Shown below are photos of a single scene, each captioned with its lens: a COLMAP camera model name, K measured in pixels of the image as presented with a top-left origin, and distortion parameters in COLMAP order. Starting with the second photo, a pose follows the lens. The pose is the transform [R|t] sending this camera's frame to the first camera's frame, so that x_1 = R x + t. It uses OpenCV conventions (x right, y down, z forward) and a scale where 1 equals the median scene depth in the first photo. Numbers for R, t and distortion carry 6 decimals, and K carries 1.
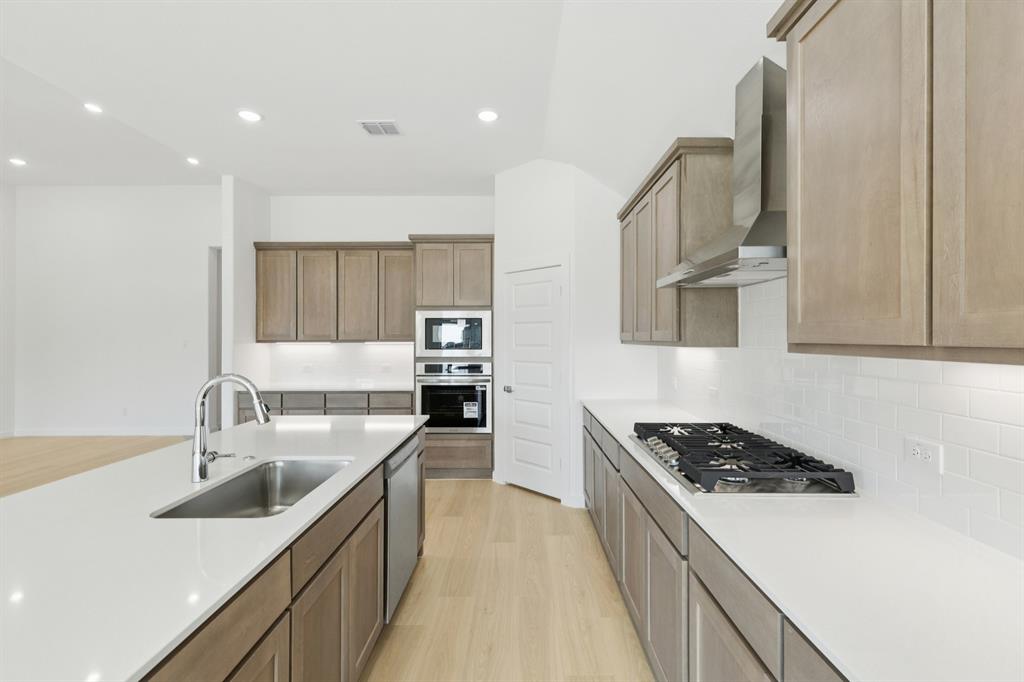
lens RADIAL K [[462.2, 0, 517.2], [0, 462.2, 336.8], [0, 0, 1]] dist [0.008534, -0.002085]
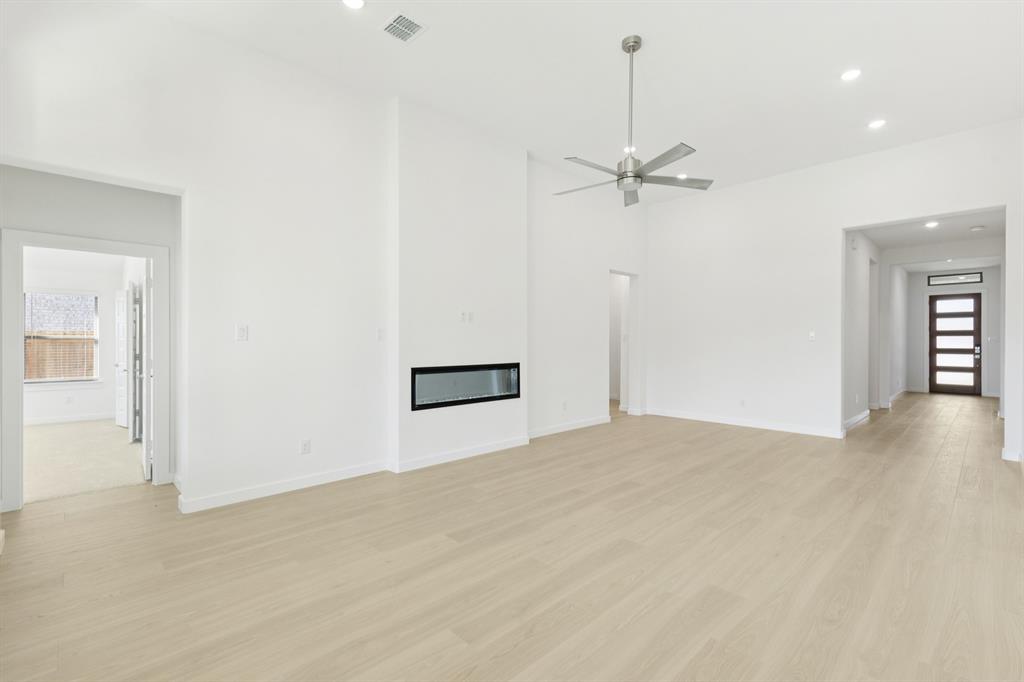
lens RADIAL K [[462.2, 0, 519.5], [0, 462.2, 344.1], [0, 0, 1]] dist [0.008534, -0.002085]
pose [[0.705338, 0.009925, -0.708801, -0.695632], [-0.002206, 0.999928, 0.011806, 0.029246], [0.708867, -0.006764, 0.705309, -0.108934]]
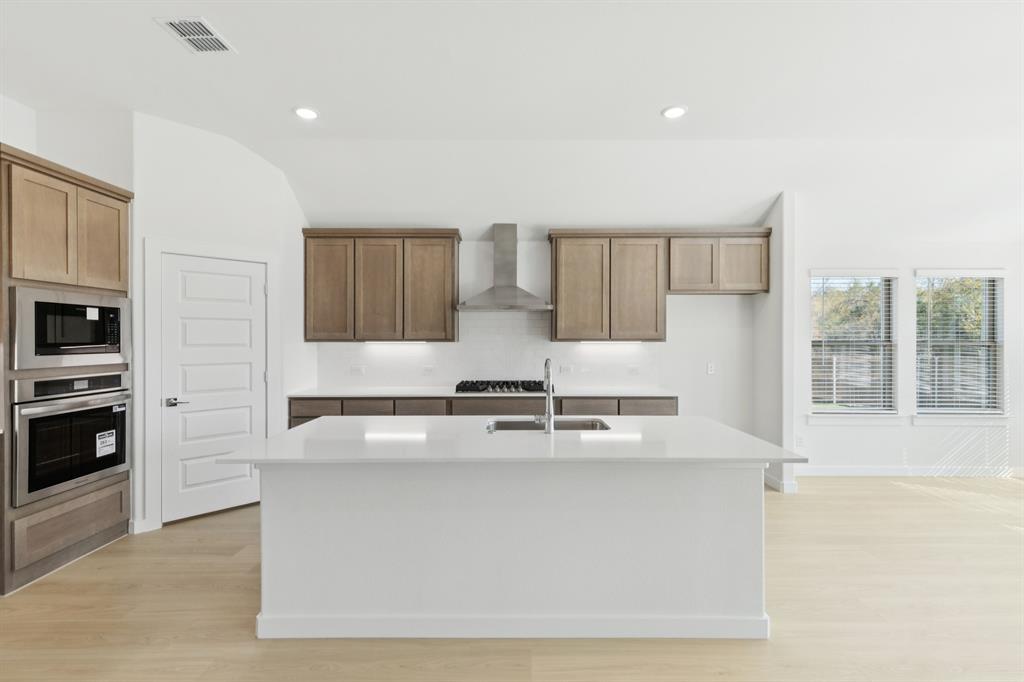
lens RADIAL K [[462.2, 0, 513.5], [0, 462.2, 339.4], [0, 0, 1]] dist [0.008534, -0.002085]
pose [[-0.003439, 0.000678, 0.999994, -0.778290], [-0.001763, 0.999998, -0.000685, 0.006789], [-0.999993, -0.001765, -0.003438, 0.409434]]
